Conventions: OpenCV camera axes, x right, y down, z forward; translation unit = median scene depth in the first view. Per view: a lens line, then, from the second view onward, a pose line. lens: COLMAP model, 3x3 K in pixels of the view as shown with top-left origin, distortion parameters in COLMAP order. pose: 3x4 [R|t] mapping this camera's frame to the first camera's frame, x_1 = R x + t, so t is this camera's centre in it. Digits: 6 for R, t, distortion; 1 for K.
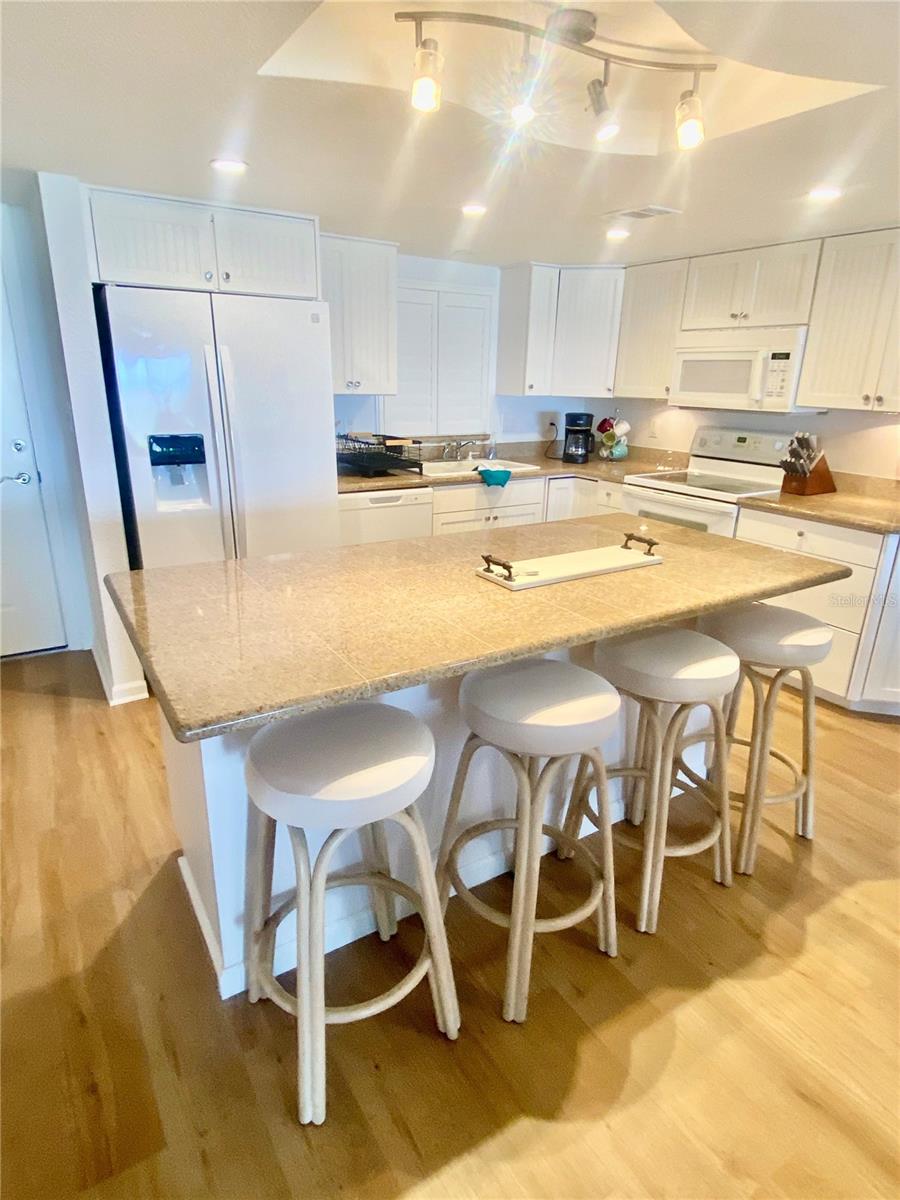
lens RADIAL K [[668.1, 0, 449.0], [0, 668.1, 594.6], [0, 0, 1]] dist [0.068347, -0.085147]
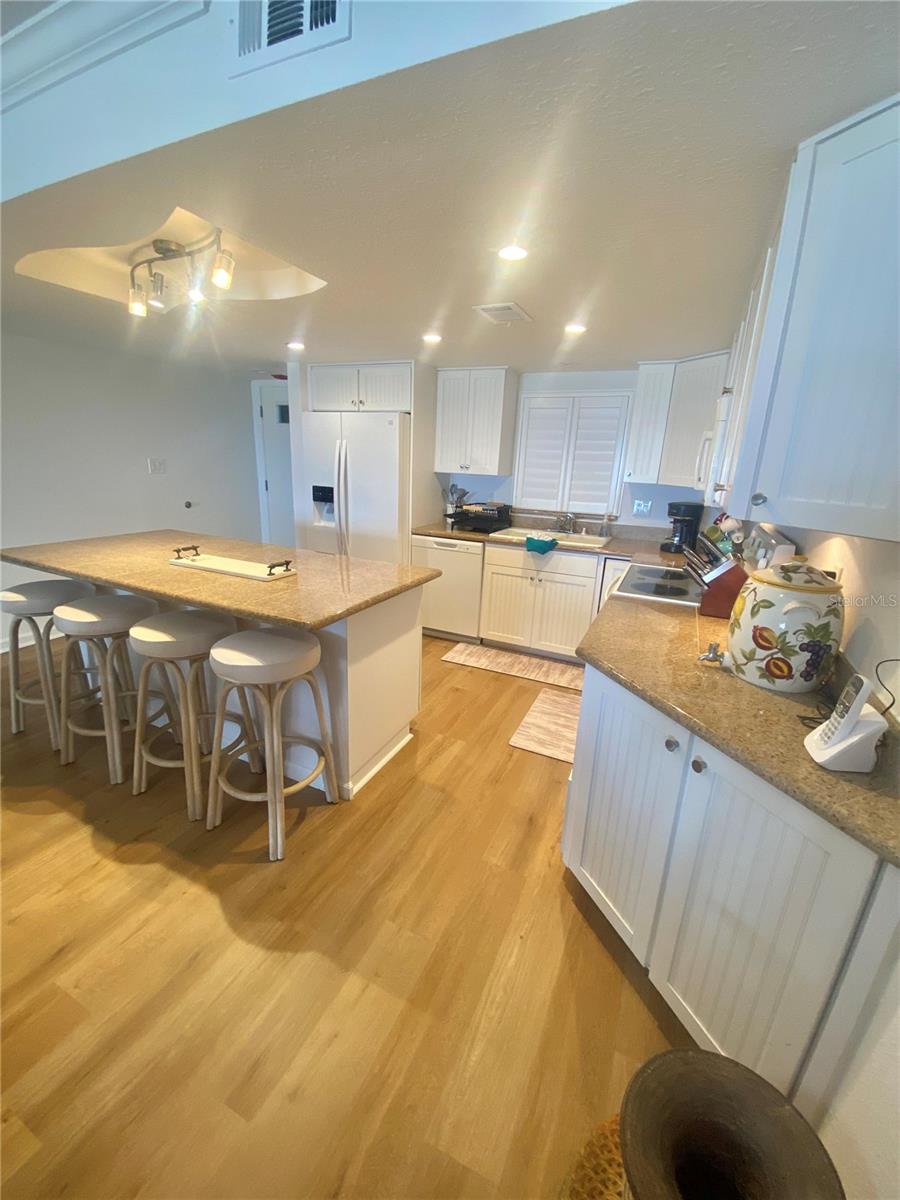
lens RADIAL K [[483.7, 0, 450.0], [0, 483.7, 600.0], [0, 0, 1]] dist [-0.000212, -0.011893]
pose [[0.549581, 0.238950, -0.800540, 2.538167], [-0.300868, 0.950538, 0.077173, -0.378471], [0.779384, 0.198444, 0.594290, 1.423960]]
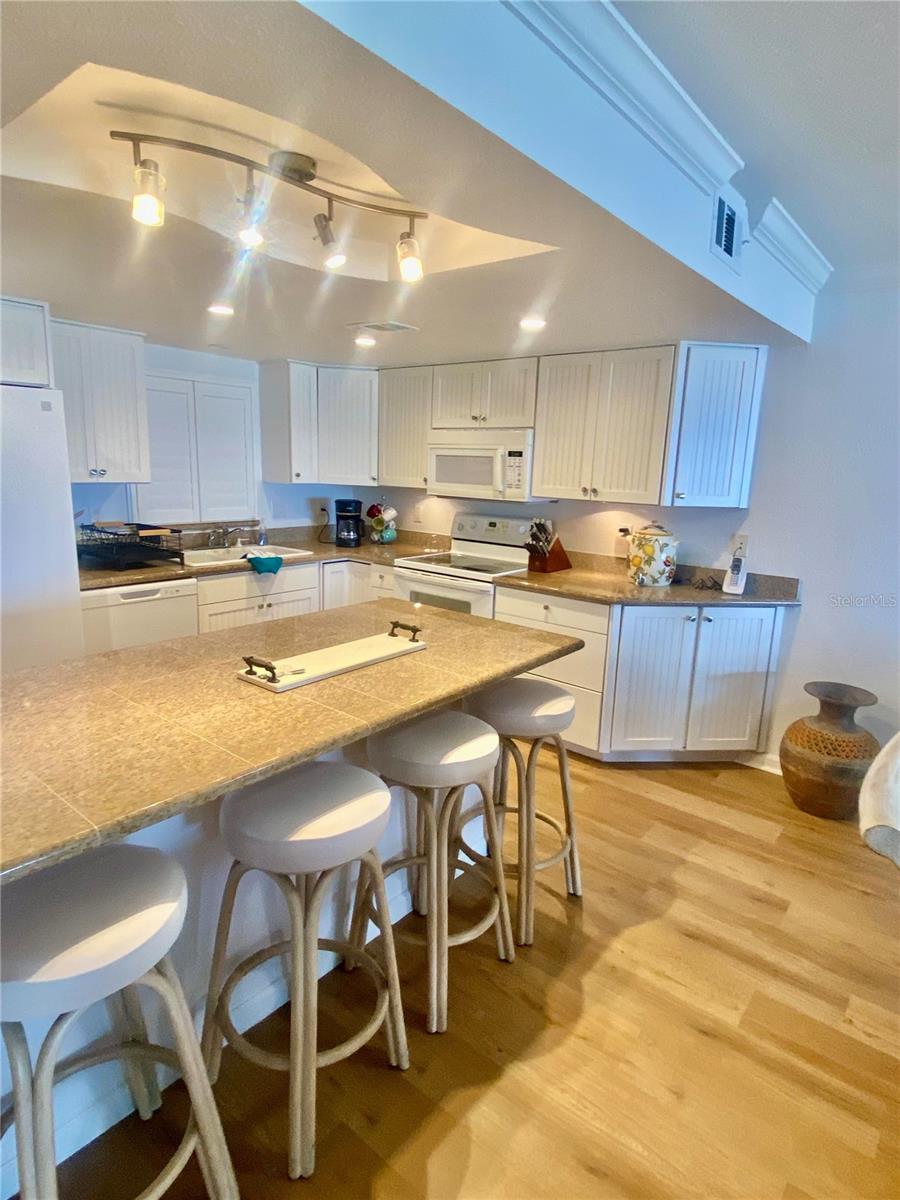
lens RADIAL K [[668.1, 0, 449.0], [0, 668.1, 594.6], [0, 0, 1]] dist [0.068347, -0.085147]
pose [[0.945281, -0.050422, 0.322338, 0.020473], [0.089351, 0.990222, -0.107132, -0.016591], [-0.313784, 0.130071, 0.940543, -0.003888]]
